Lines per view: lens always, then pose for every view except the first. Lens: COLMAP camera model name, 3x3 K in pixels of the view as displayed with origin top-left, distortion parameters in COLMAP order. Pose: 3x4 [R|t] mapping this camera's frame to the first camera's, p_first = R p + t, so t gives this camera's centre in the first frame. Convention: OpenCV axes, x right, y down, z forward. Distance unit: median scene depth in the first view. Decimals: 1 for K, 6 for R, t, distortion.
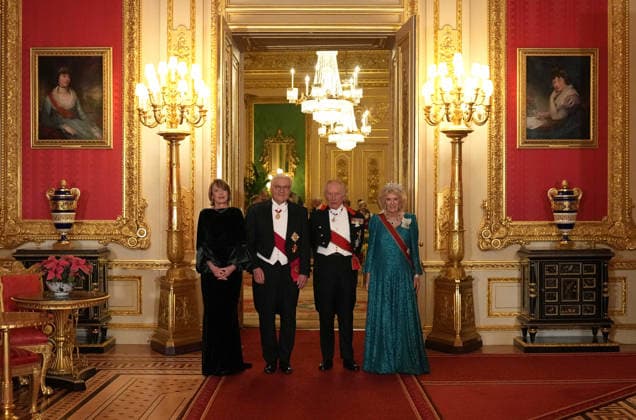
lens RADIAL K [[870.4, 0, 303.1], [0, 870.4, 210.5], [0, 0, 1]] dist [-0.028275, 0.053377]
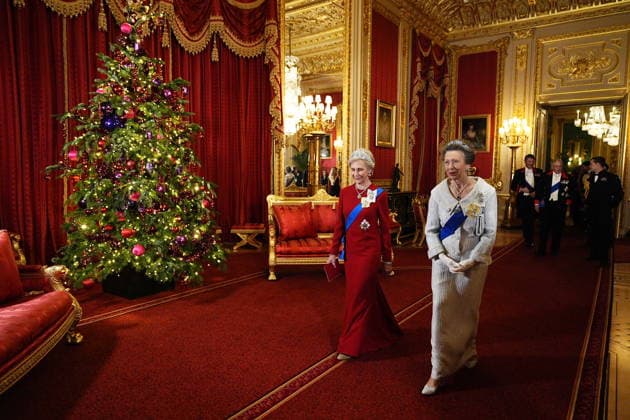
lens RADIAL K [[429.3, 0, 315.0], [0, 429.3, 210.0], [0, 0, 1]] dist [-0.003189, 0.003698]
pose [[0.826060, 0.054257, -0.560965, 0.089501], [-0.007542, 0.996330, 0.085260, -0.002681], [0.563532, -0.066199, 0.823438, -0.406776]]
